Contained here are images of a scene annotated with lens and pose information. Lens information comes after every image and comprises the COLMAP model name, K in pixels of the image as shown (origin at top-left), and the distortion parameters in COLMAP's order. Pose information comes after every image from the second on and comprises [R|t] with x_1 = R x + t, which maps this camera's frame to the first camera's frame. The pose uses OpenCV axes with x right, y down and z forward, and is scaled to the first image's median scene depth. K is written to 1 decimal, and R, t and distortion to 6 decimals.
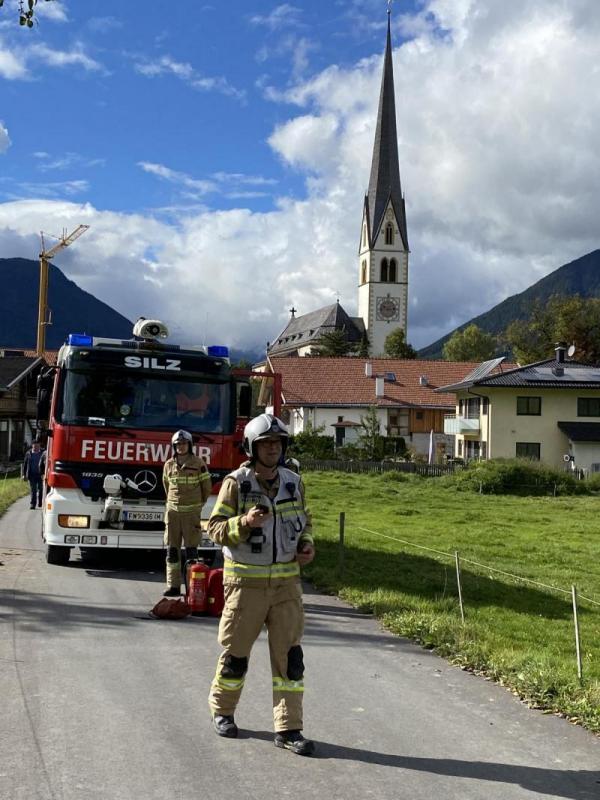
lens RADIAL K [[1147.3, 0, 300.0], [0, 1147.3, 400.0], [0, 0, 1]] dist [-0.006437, -0.010087]
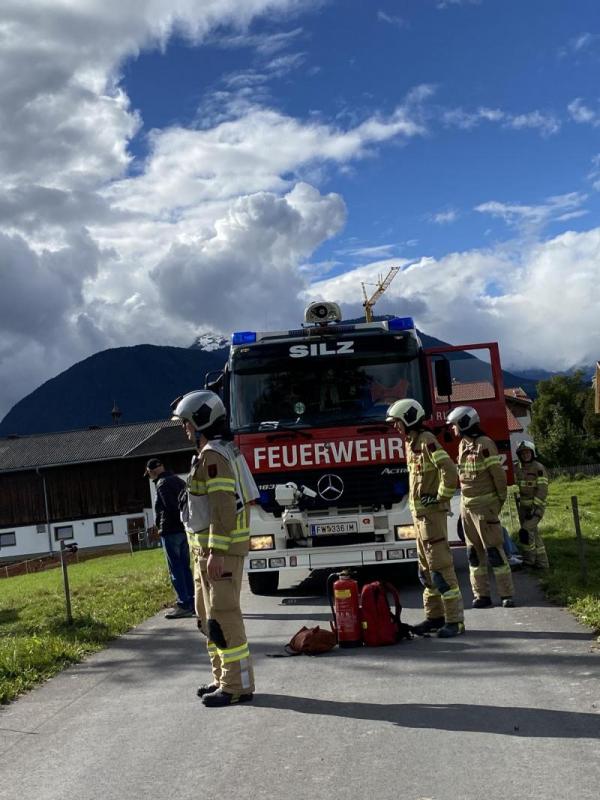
lens RADIAL K [[1016.4, 0, 300.0], [0, 1016.4, 400.0], [0, 0, 1]] dist [0.005865, -0.001288]
pose [[0.920892, -0.151785, -0.359053, 0.124592], [0.136313, 0.988316, -0.068185, 0.055442], [0.365208, 0.013847, 0.930823, 0.292043]]
